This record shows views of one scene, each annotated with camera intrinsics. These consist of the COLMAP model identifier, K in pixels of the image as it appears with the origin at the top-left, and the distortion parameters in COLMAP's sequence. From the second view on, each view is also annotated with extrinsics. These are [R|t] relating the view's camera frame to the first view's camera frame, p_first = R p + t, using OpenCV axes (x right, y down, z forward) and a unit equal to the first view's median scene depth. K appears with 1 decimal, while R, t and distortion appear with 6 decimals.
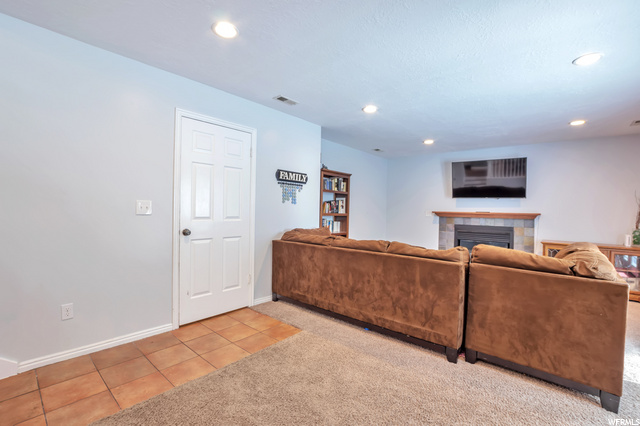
lens RADIAL K [[291.3, 0, 322.3], [0, 291.3, 212.9], [0, 0, 1]] dist [-0.035480, 0.005891]
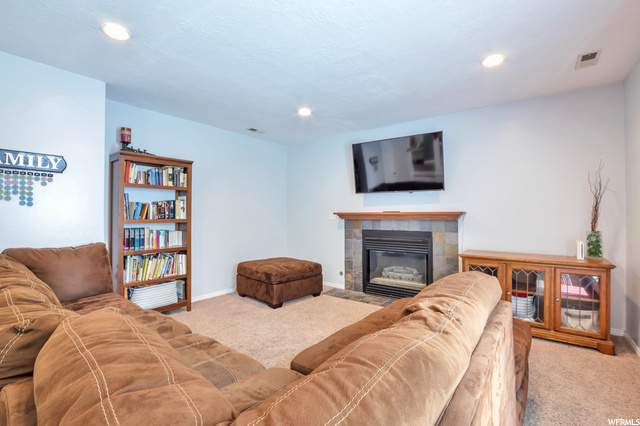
lens RADIAL K [[291.3, 0, 322.3], [0, 291.3, 212.9], [0, 0, 1]] dist [-0.035480, 0.005891]
pose [[0.997714, -0.024625, 0.062938, 0.355767], [0.025351, 0.999621, -0.010755, 0.003381], [-0.062649, 0.012326, 0.997960, 0.300704]]
